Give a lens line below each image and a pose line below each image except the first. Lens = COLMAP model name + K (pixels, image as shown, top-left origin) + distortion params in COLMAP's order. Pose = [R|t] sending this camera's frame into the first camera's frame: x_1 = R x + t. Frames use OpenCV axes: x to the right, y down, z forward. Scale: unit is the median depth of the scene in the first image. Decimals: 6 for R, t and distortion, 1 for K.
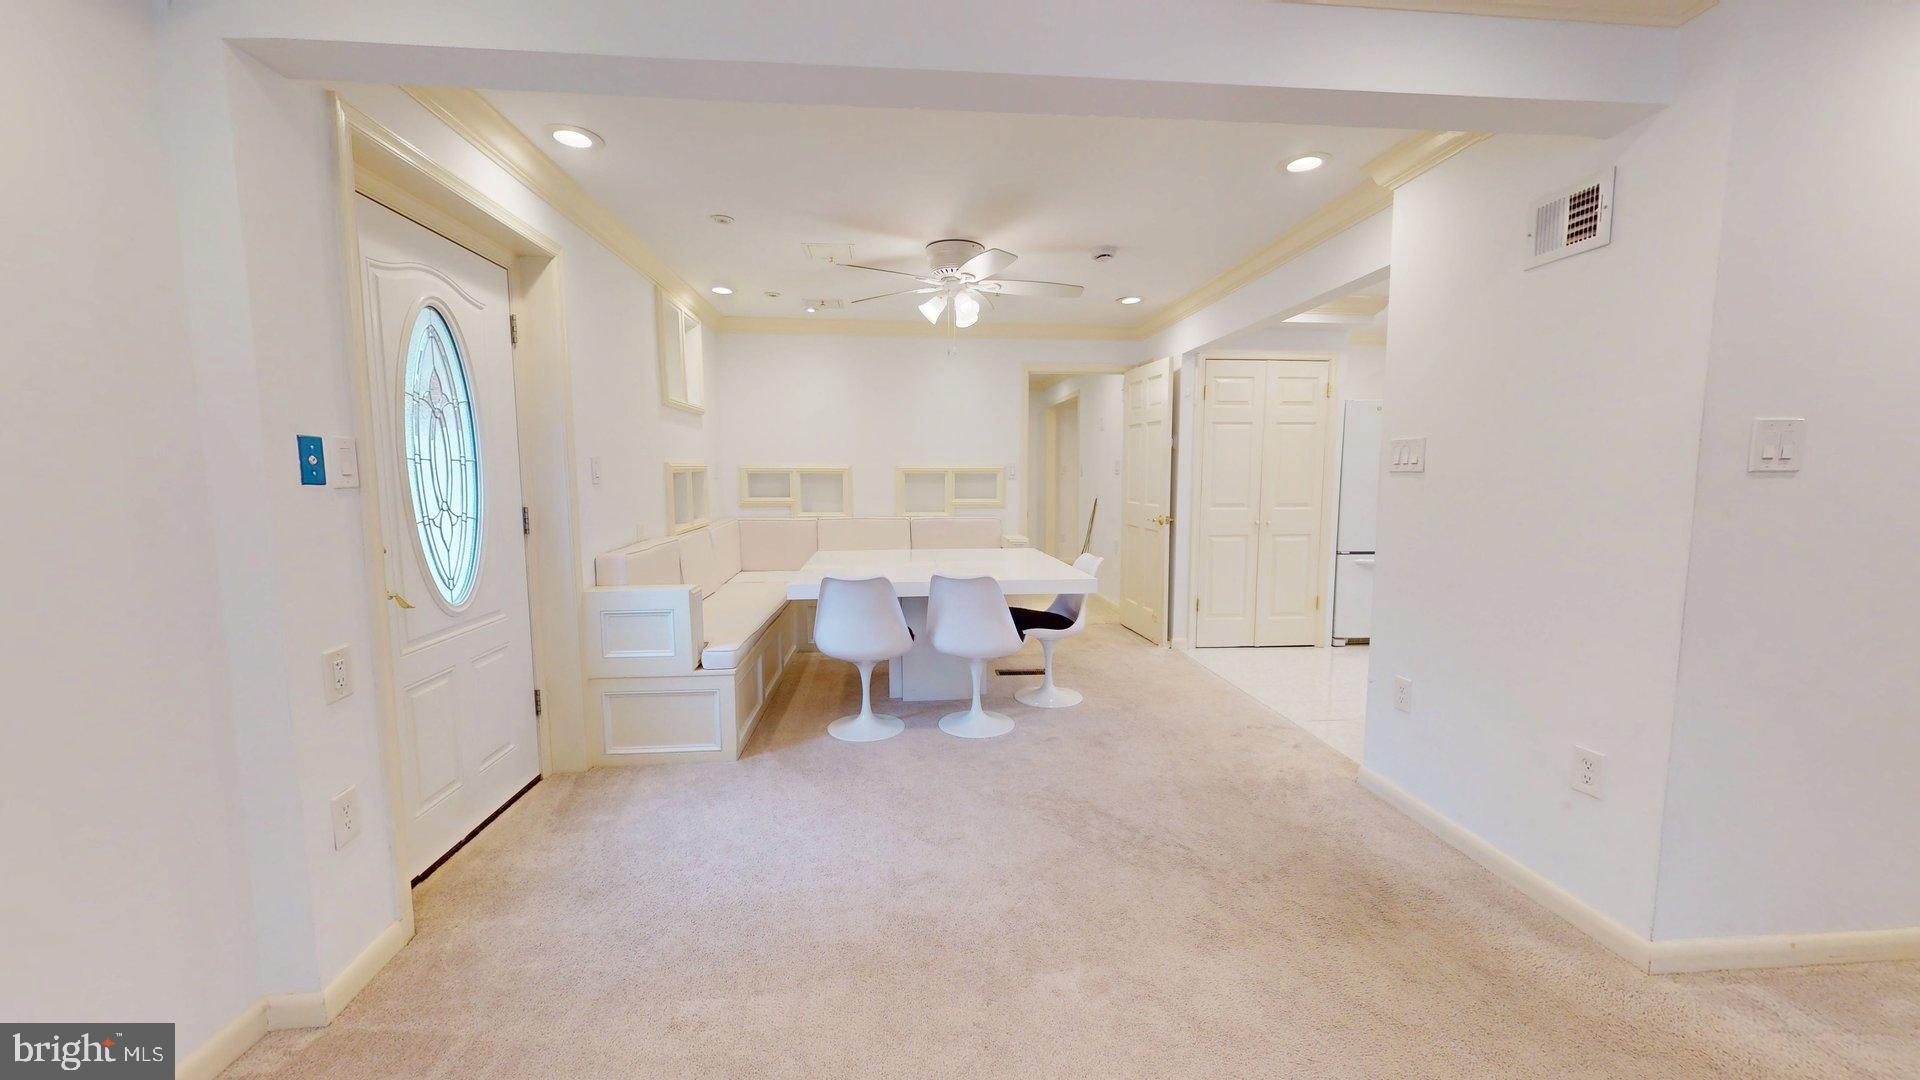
lens RADIAL K [[709.4, 0, 955.2], [0, 709.4, 540.9], [0, 0, 1]] dist [0.006735, -0.000075]
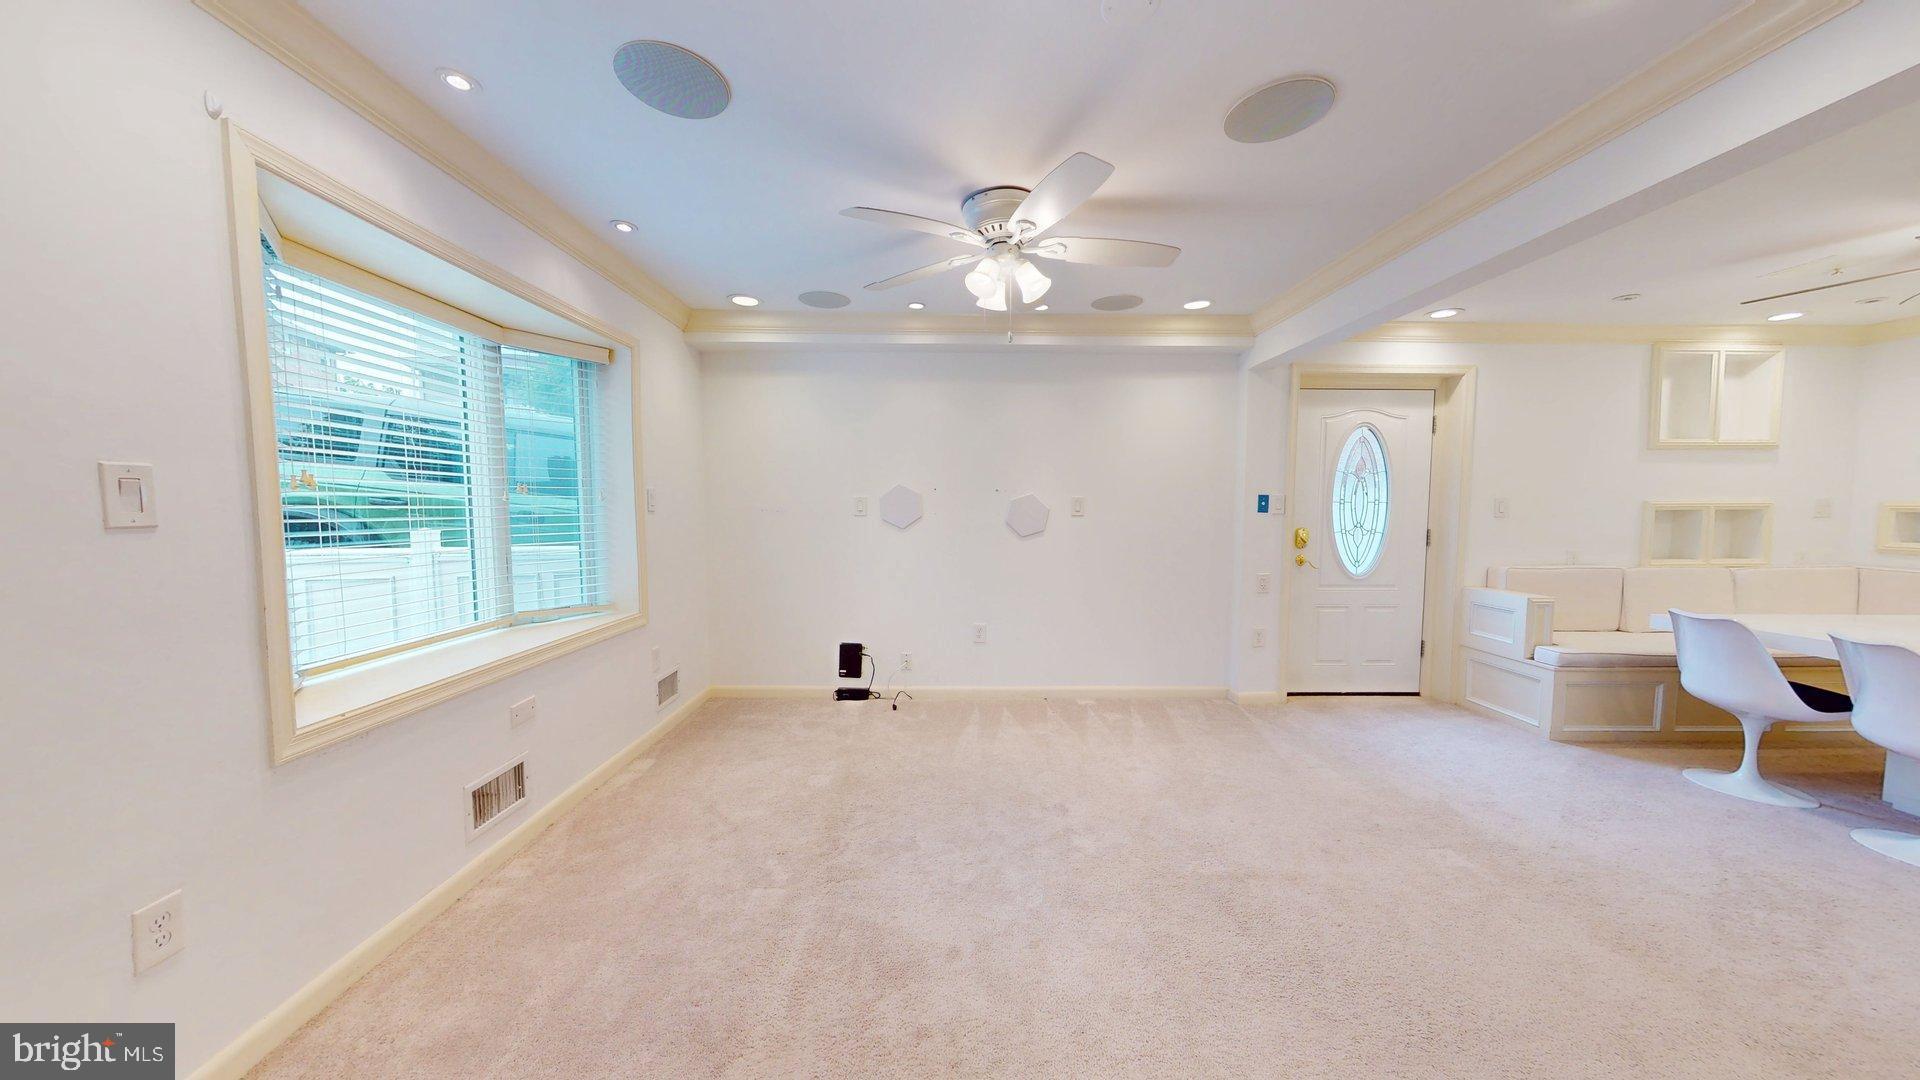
lens RADIAL K [[606.0, 0, 958.5], [0, 606.0, 541.6], [0, 0, 1]] dist [0.000513, -0.000044]
pose [[-0.067060, 0.064369, -0.995670, 0.668694], [-0.101681, 0.992280, 0.070998, -0.005961], [0.992554, 0.106002, -0.059997, -0.004451]]
